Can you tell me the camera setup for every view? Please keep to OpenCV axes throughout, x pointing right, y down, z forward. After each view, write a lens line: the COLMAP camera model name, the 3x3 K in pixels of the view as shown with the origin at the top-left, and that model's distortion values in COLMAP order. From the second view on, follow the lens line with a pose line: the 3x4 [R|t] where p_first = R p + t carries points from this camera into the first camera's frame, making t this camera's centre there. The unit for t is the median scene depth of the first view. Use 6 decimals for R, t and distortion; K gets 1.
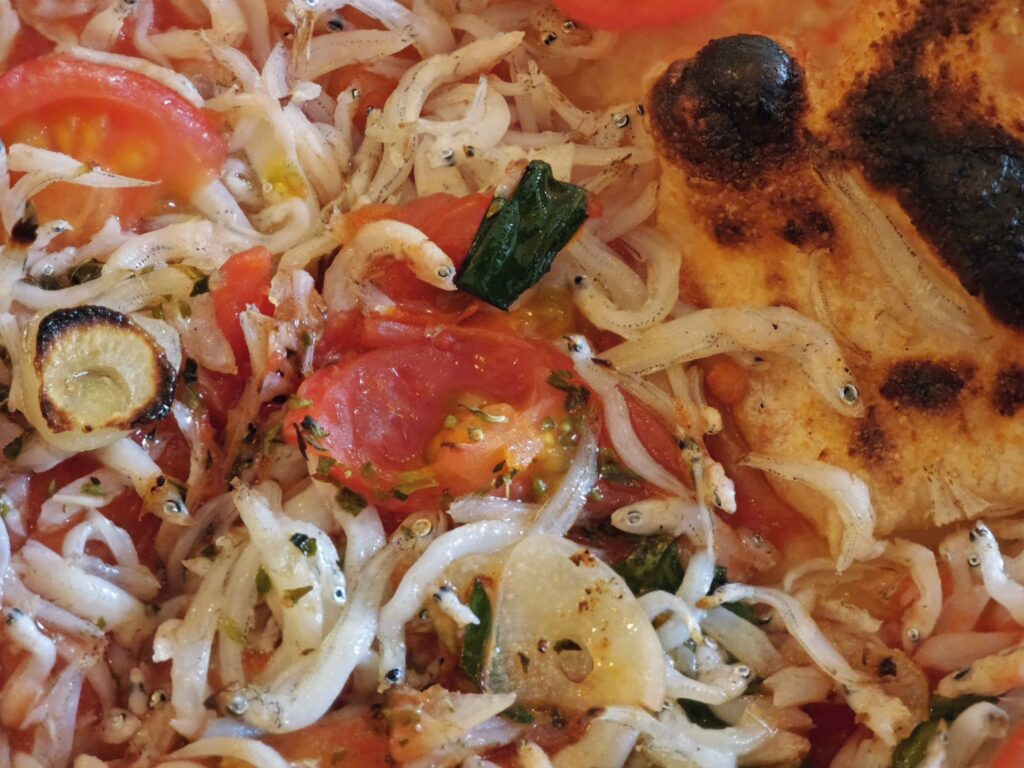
lens RADIAL K [[2209.1, 0, 514.9], [0, 2209.1, 387.5], [0, 0, 1]] dist [0.180152, 0.000000]
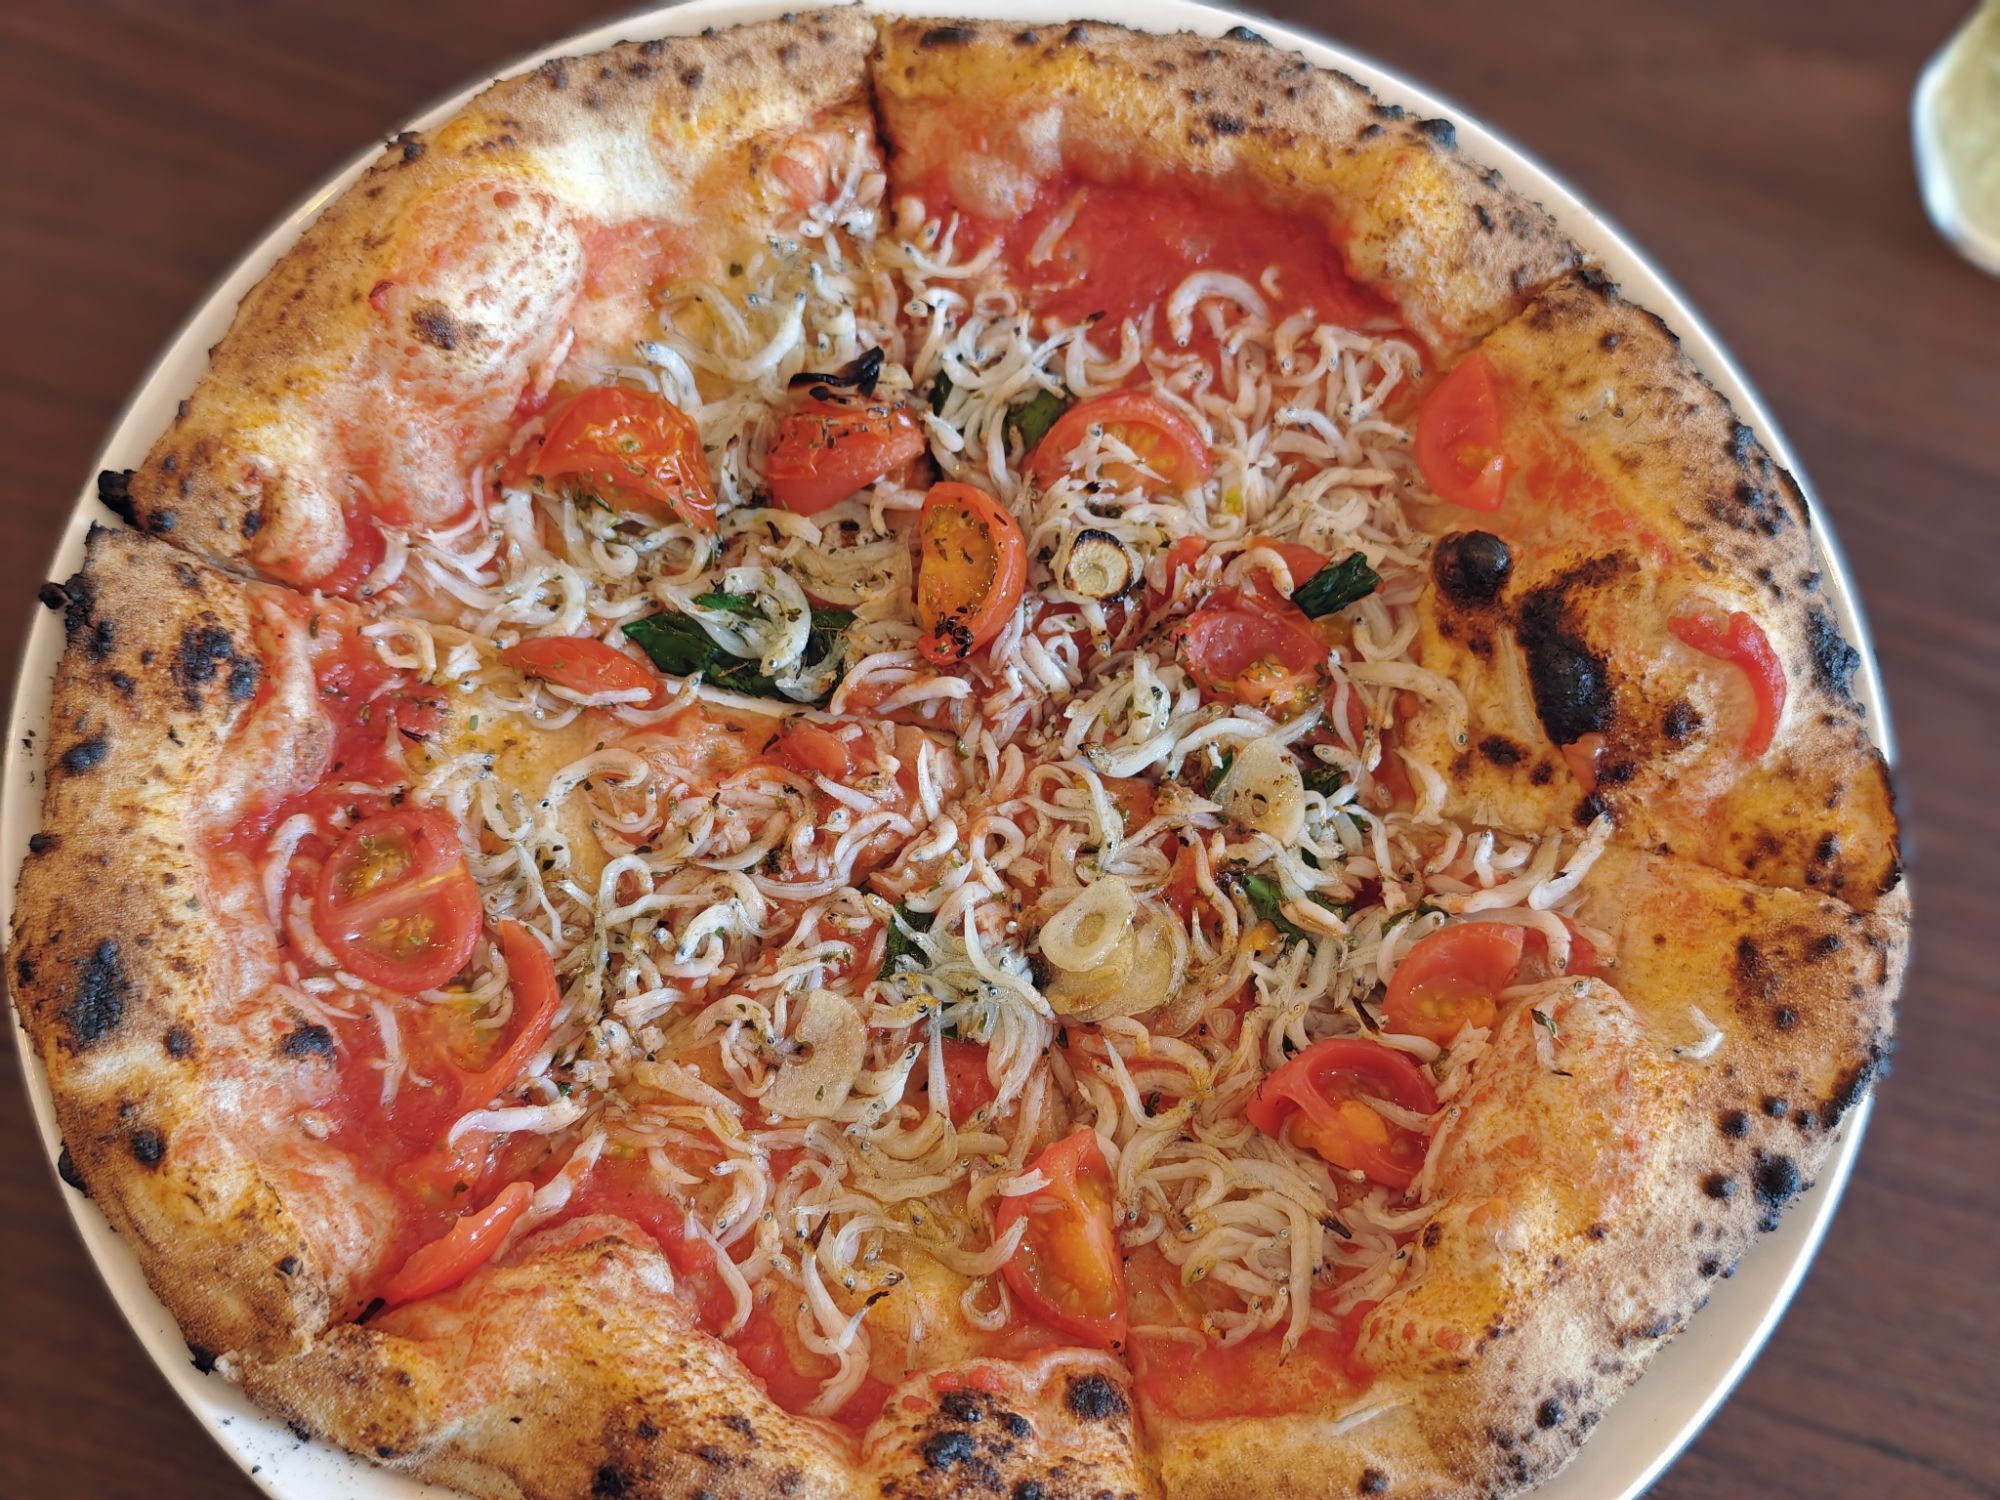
lens RADIAL K [[2677.6, 0, 998.4], [0, 2677.6, 741.8], [0, 0, 1]] dist [0.070515, 0.000000]
pose [[0.891696, 0.414121, -0.182706, 0.219465], [-0.391159, 0.908130, 0.149314, -0.179950], [0.227754, -0.061676, 0.971763, -1.265742]]
